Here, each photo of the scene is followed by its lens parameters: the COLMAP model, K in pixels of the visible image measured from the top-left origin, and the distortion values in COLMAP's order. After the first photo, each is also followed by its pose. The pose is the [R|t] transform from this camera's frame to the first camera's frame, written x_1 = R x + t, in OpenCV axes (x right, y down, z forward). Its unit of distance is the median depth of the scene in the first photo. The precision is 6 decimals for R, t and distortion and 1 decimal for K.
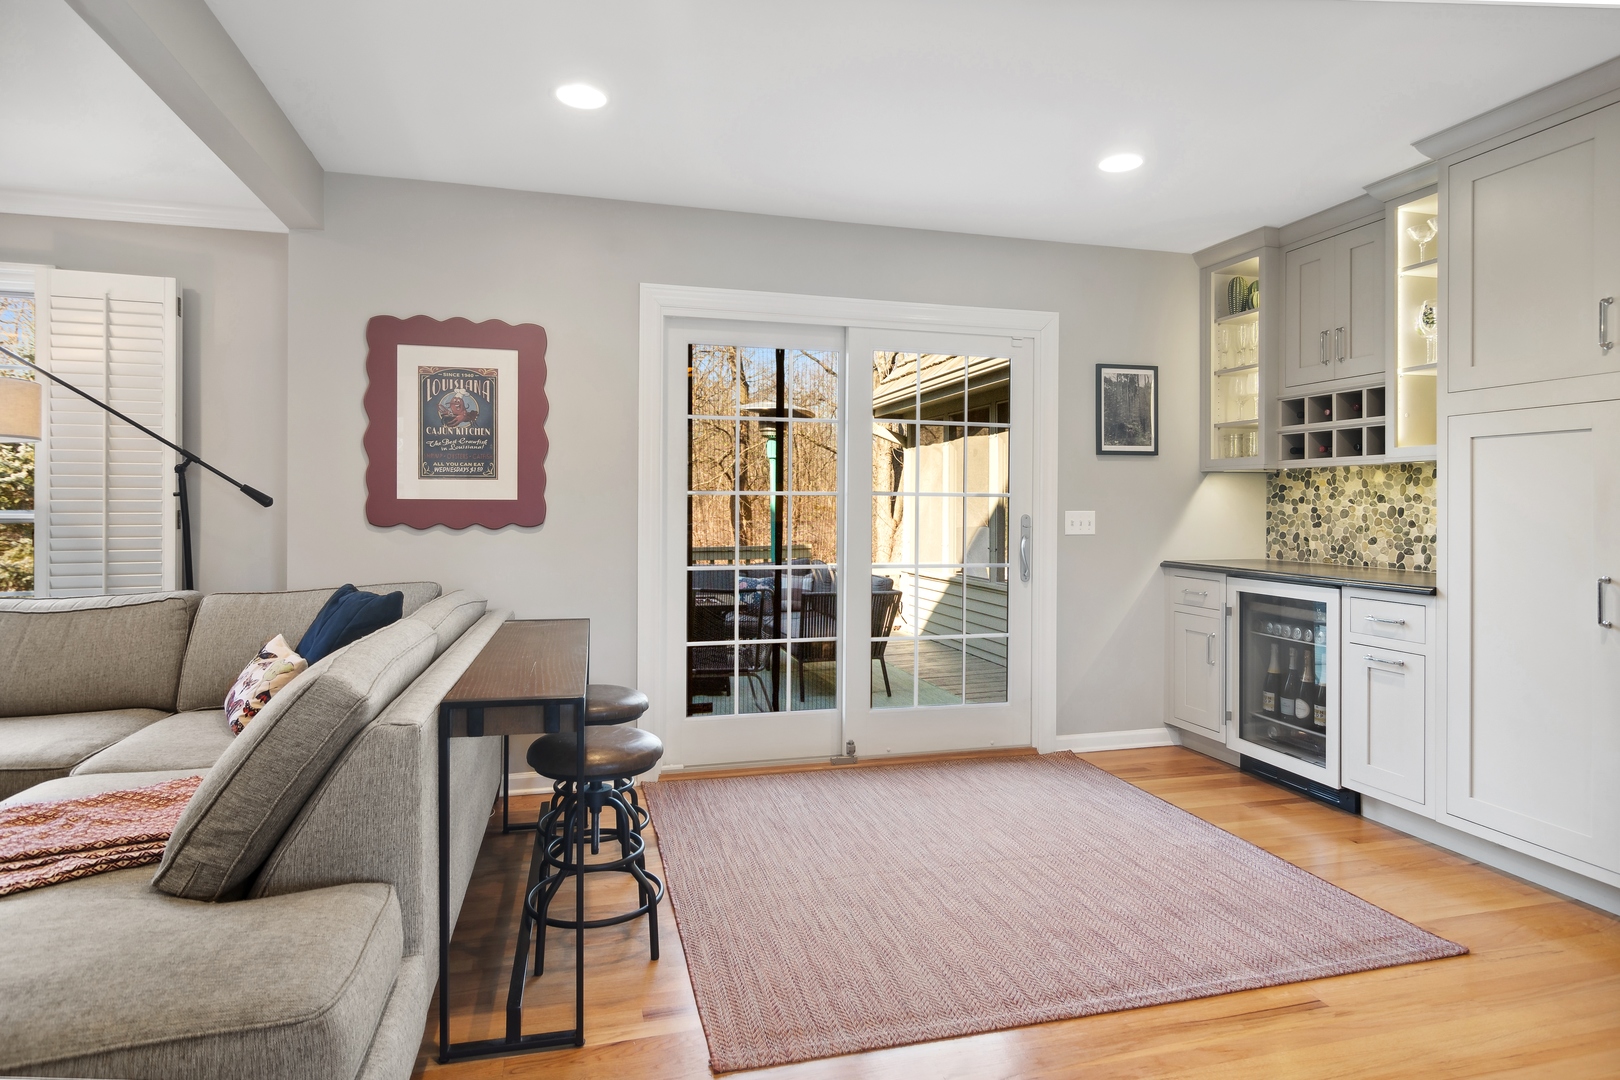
lens RADIAL K [[877.4, 0, 817.6], [0, 877.4, 509.0], [0, 0, 1]] dist [-0.001727, 0.004267]
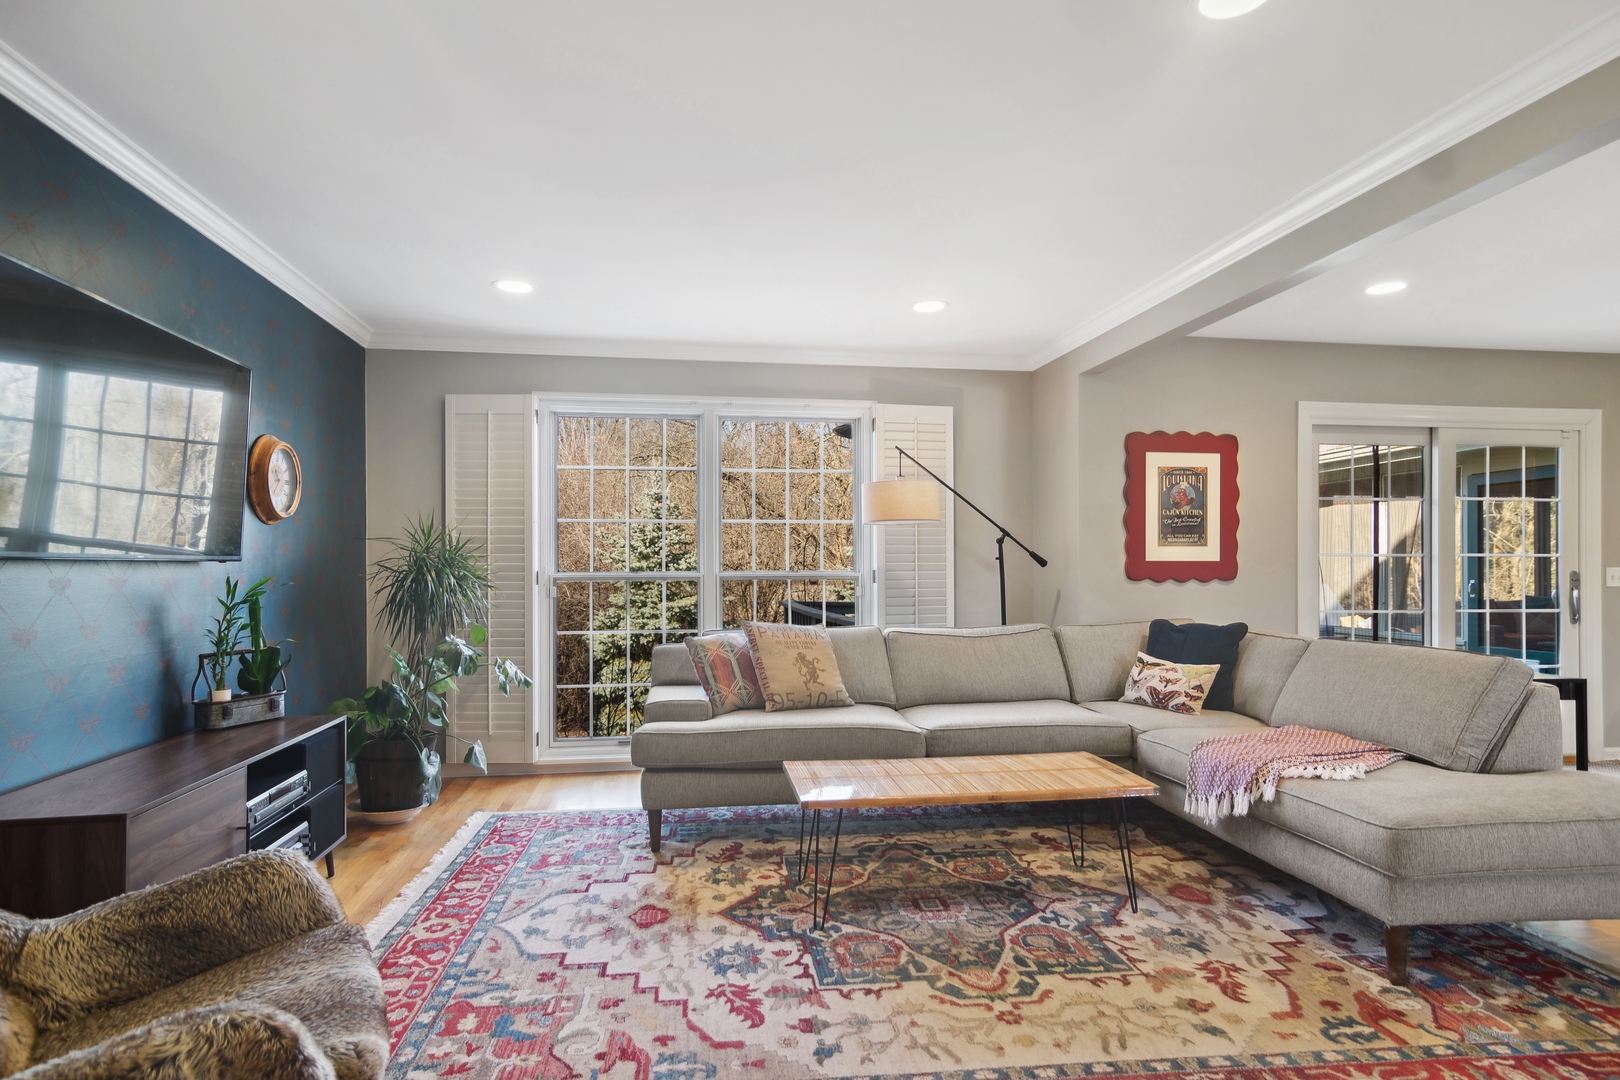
lens RADIAL K [[877.4, 0, 798.0], [0, 877.4, 548.3], [0, 0, 1]] dist [-0.001727, 0.004267]
pose [[0.993705, -0.006861, -0.111821, -0.850177], [0.003936, 0.999645, -0.026362, 0.003397], [0.111962, 0.025756, 0.993379, -0.450831]]
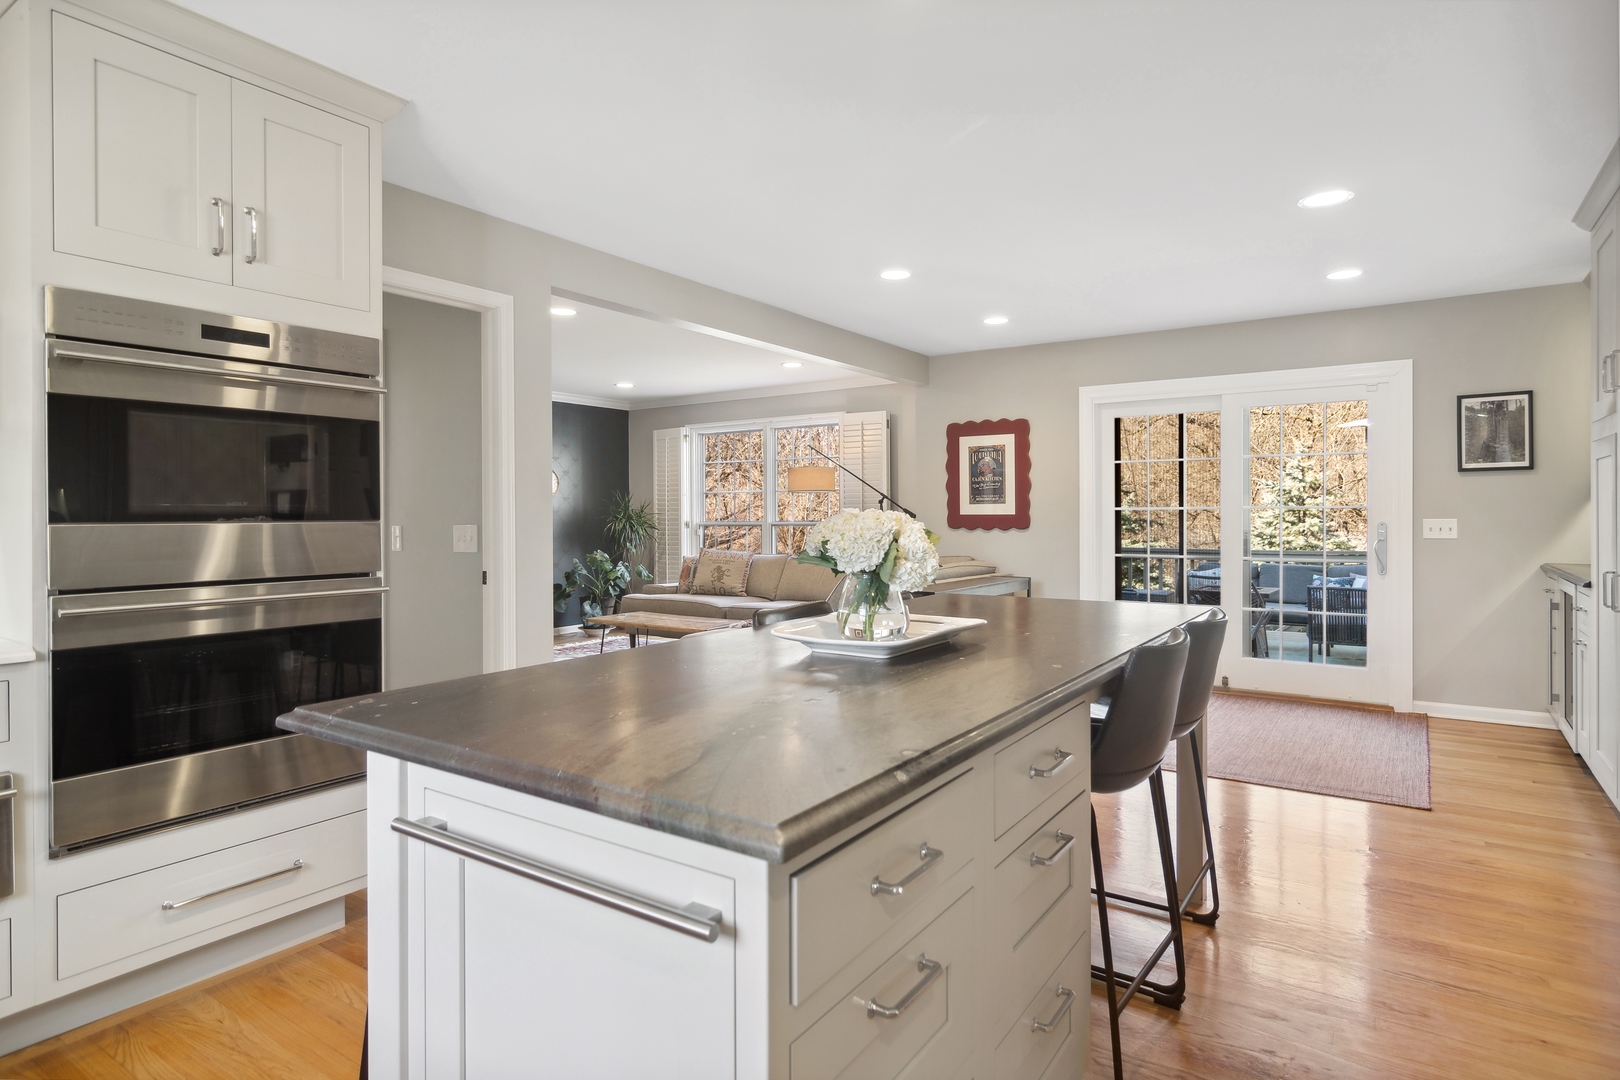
lens RADIAL K [[877.4, 0, 807.6], [0, 877.4, 524.0], [0, 0, 1]] dist [-0.001727, 0.004267]
pose [[0.651421, 0.000289, -0.758716, 0.778124], [0.004669, 0.999979, 0.004389, -0.000582], [0.758702, -0.006402, 0.651406, -0.539389]]
